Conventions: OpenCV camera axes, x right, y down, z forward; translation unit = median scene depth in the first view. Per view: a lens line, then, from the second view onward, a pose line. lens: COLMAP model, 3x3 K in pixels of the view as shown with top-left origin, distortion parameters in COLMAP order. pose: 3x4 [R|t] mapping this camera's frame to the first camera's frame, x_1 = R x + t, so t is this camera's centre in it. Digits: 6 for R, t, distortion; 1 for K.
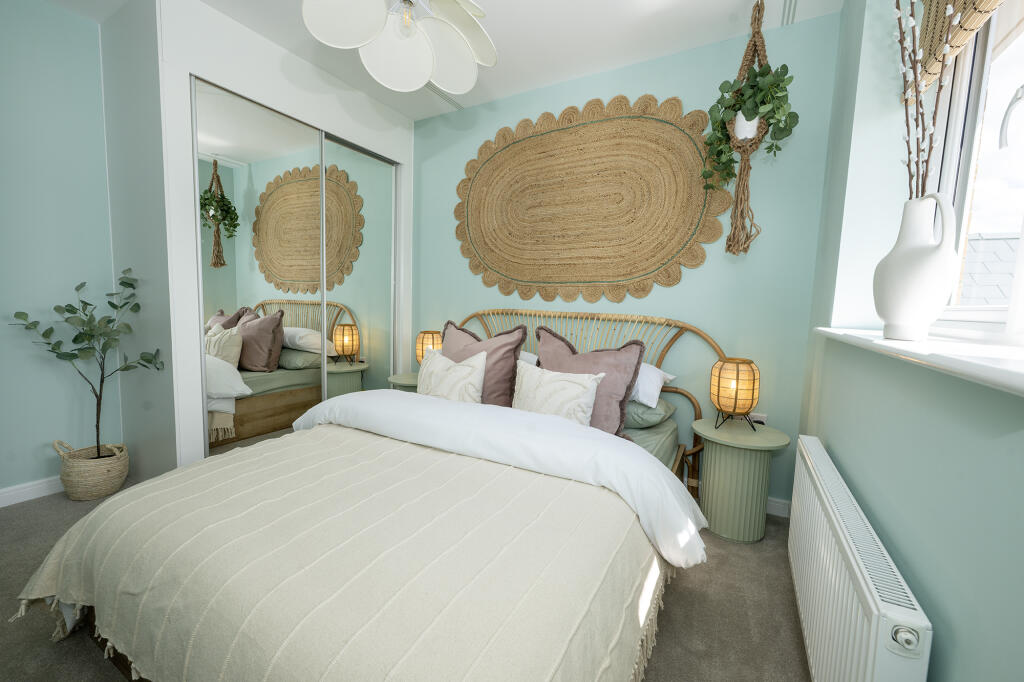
lens RADIAL K [[405.2, 0, 508.5], [0, 405.2, 341.2], [0, 0, 1]] dist [0.001591, 0.000022]
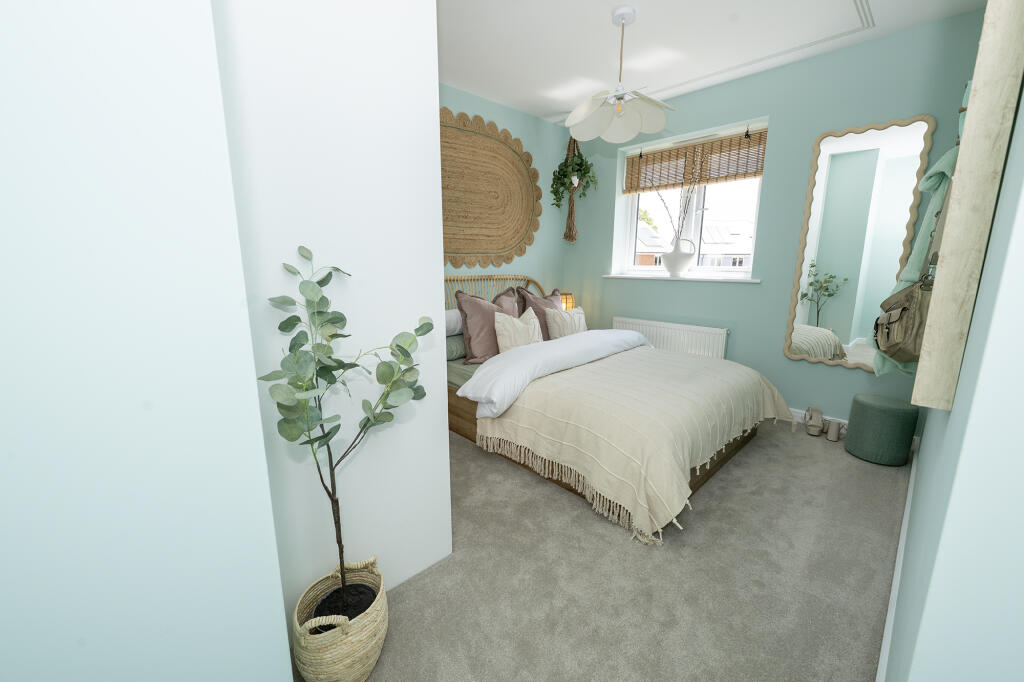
lens RADIAL K [[405.2, 0, 508.5], [0, 405.2, 341.2], [0, 0, 1]] dist [0.001591, 0.000022]
pose [[0.301488, -0.216869, 0.928479, -1.193310], [0.095154, 0.975771, 0.197018, -0.122945], [-0.948710, 0.028950, 0.314819, 0.511785]]
